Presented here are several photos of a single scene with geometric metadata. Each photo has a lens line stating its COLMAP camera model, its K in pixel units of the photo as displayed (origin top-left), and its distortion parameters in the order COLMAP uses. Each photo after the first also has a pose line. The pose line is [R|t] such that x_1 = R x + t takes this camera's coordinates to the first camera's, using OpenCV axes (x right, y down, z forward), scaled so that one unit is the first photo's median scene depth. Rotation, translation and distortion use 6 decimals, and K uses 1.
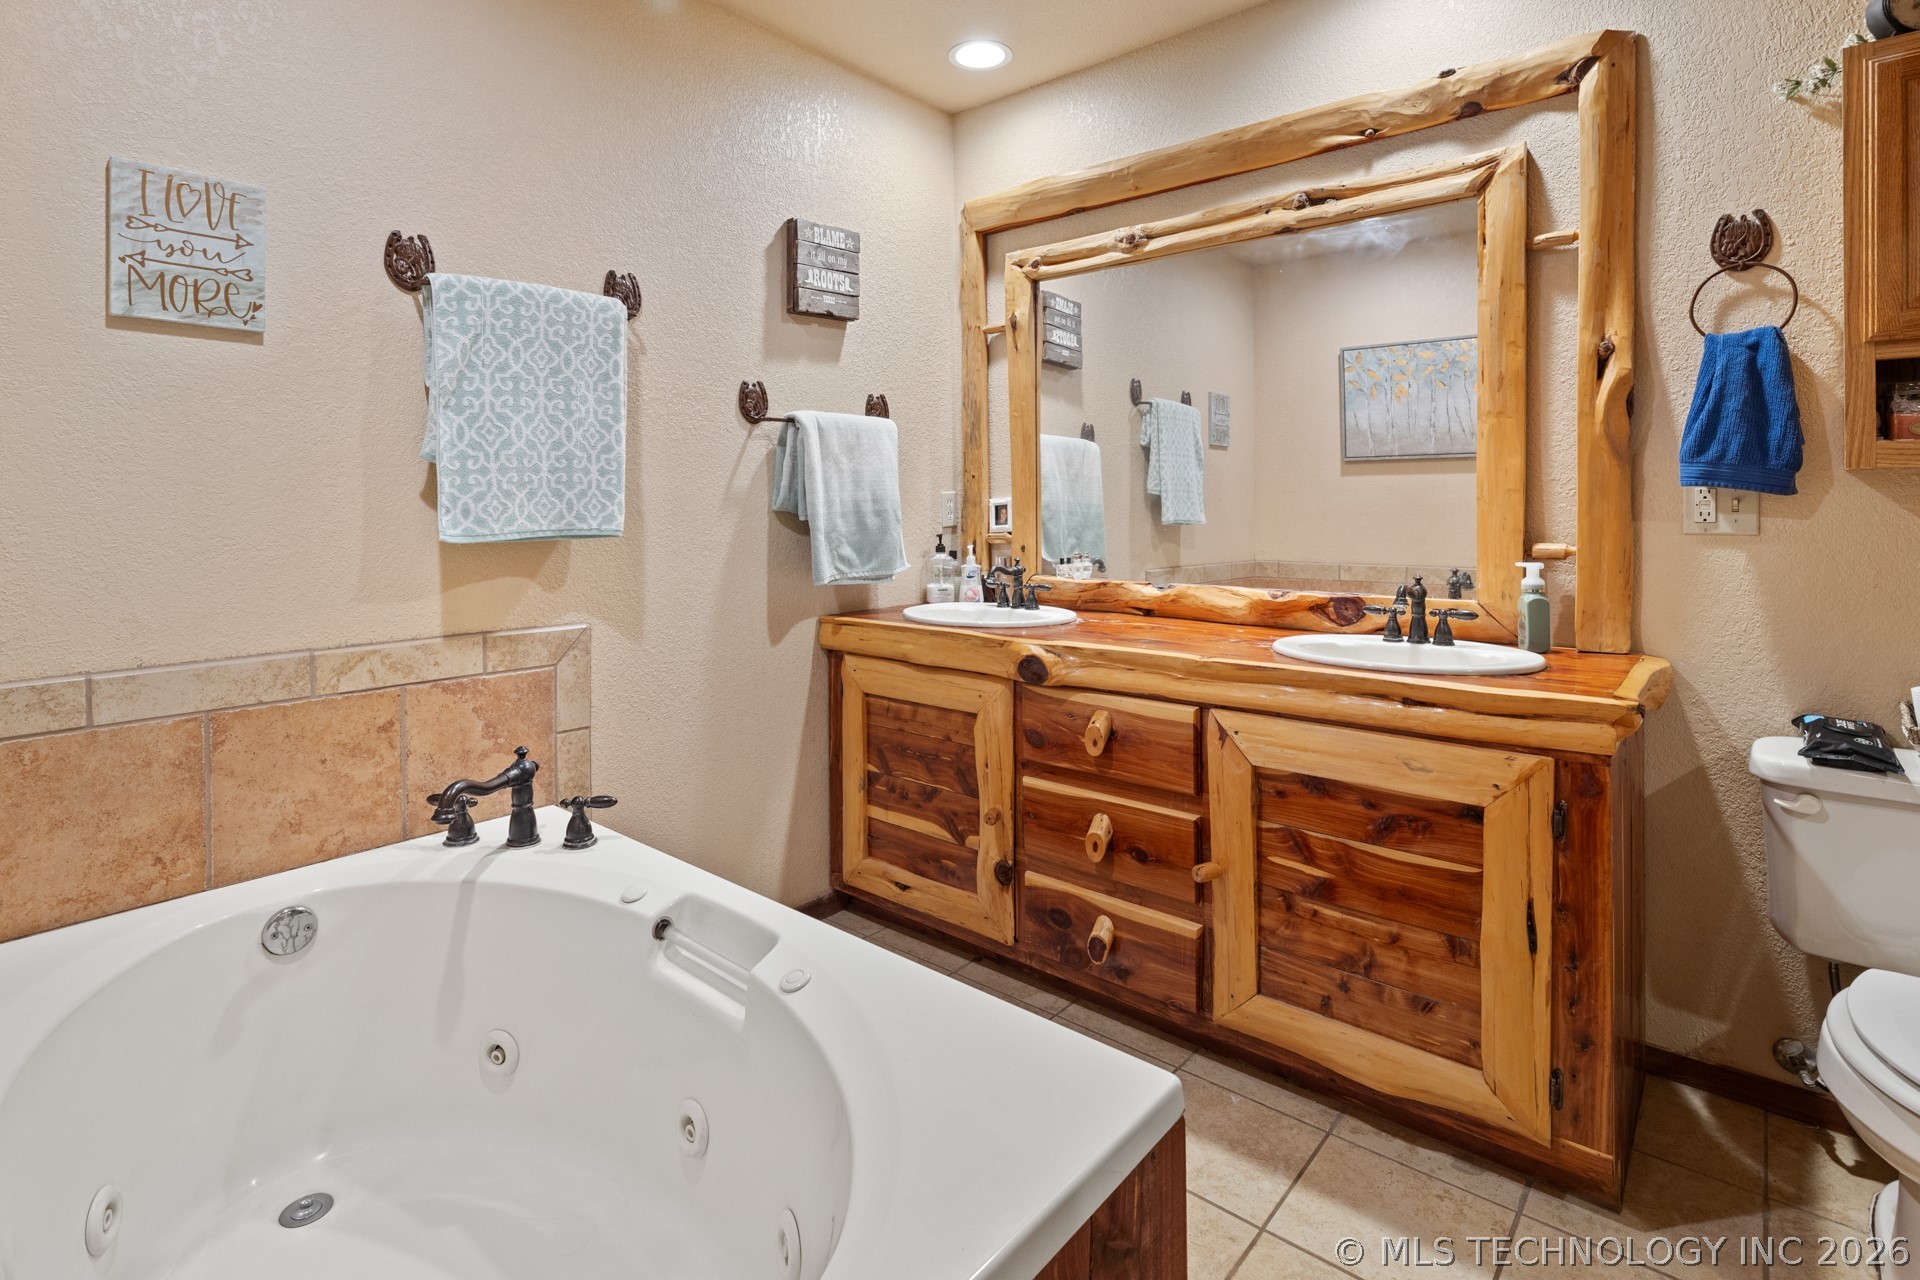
lens RADIAL K [[933.5, 0, 924.6], [0, 933.5, 507.1], [0, 0, 1]] dist [-0.007831, 0.001443]
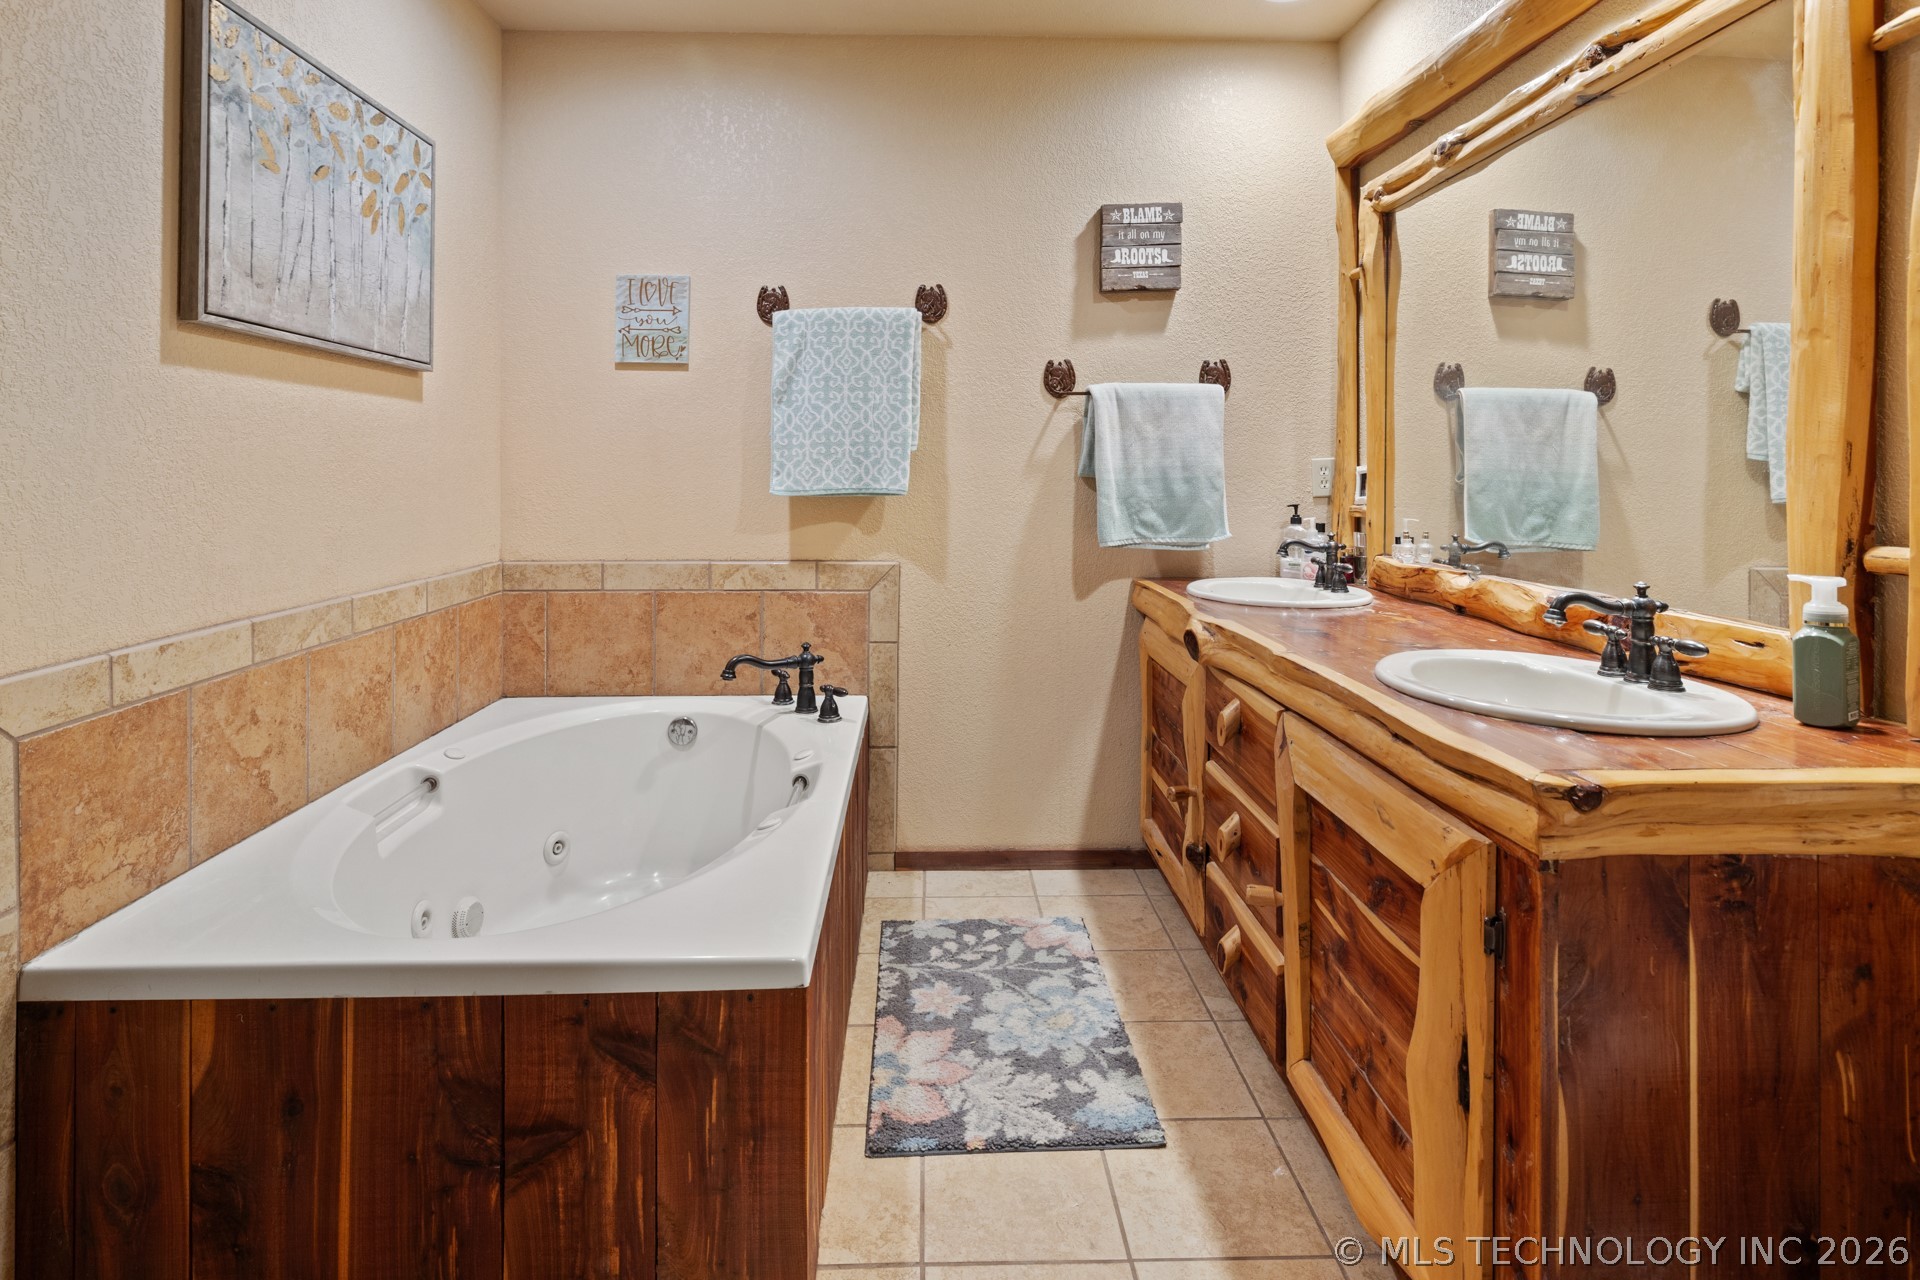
lens RADIAL K [[933.5, 0, 930.6], [0, 933.5, 458.5], [0, 0, 1]] dist [-0.007831, 0.001443]
pose [[0.687868, -0.002204, -0.725832, 0.628996], [-0.008100, 0.999910, -0.010713, -0.005019], [0.725791, 0.013248, 0.687788, 0.148114]]
